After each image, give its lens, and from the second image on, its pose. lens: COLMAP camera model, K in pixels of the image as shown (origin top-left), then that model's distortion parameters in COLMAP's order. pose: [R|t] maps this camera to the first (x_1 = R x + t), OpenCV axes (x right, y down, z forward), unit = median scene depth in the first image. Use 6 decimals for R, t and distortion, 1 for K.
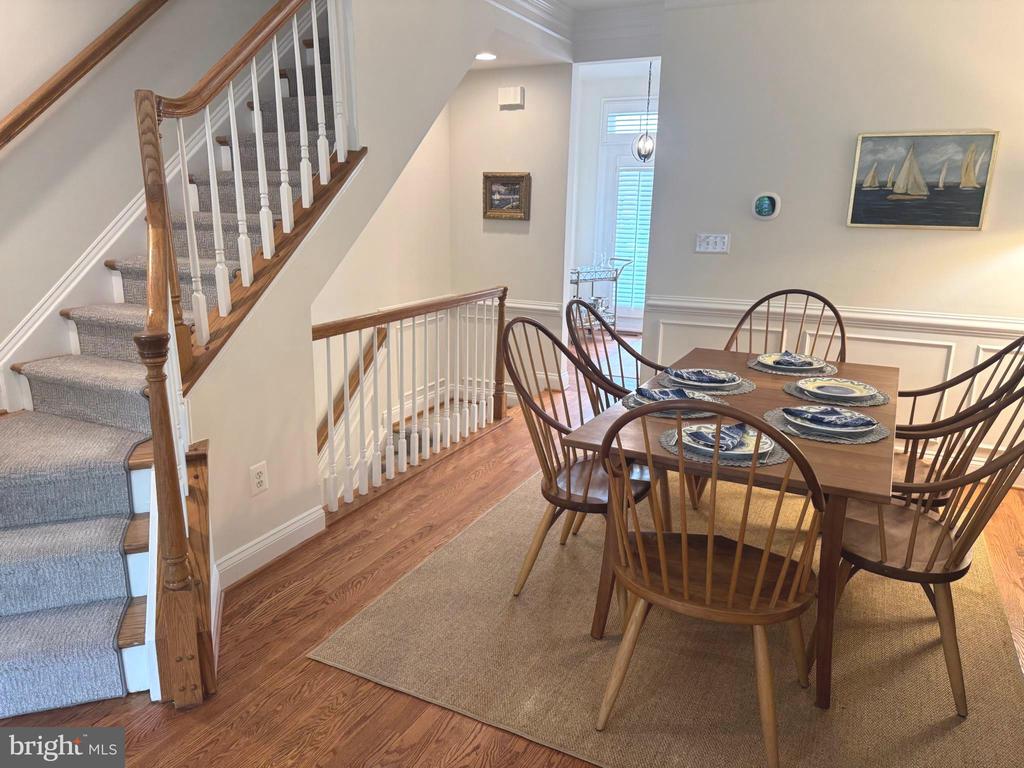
lens RADIAL K [[715.4, 0, 512.0], [0, 715.4, 384.0], [0, 0, 1]] dist [0.072041, -0.105957]
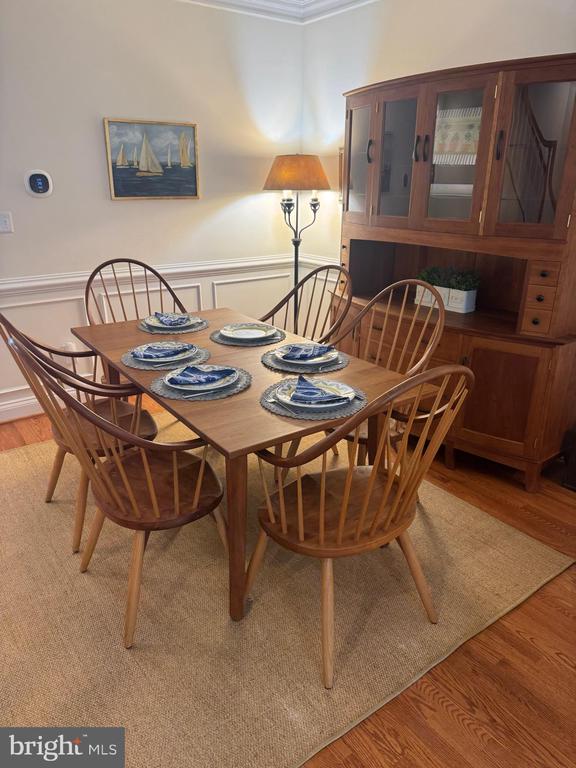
lens RADIAL K [[536.5, 0, 291.7], [0, 536.5, 385.7], [0, 0, 1]] dist [0.072041, -0.105957]
pose [[0.456517, -0.327068, 0.827417, -0.244546], [0.225722, 0.942130, 0.247873, -0.088673], [-0.860605, 0.073608, 0.503925, 0.334325]]
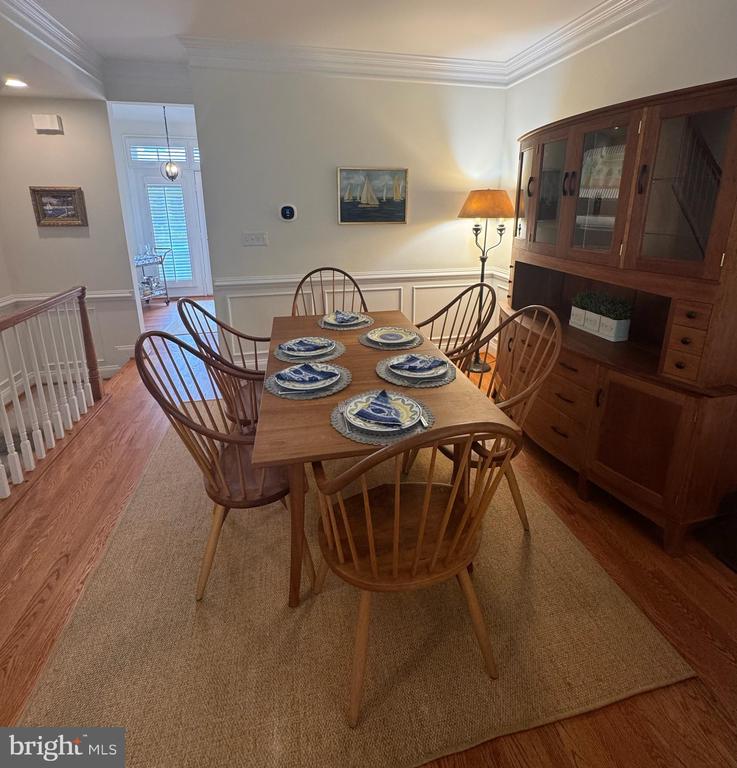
lens RADIAL K [[399.1, 0, 377.8], [0, 399.1, 308.9], [0, 0, 1]] dist [-0.007159, -0.000426]
pose [[0.769272, -0.171320, 0.615524, -0.052698], [0.167784, 0.983737, 0.064111, -0.076694], [-0.616497, 0.053957, 0.785506, 0.264727]]
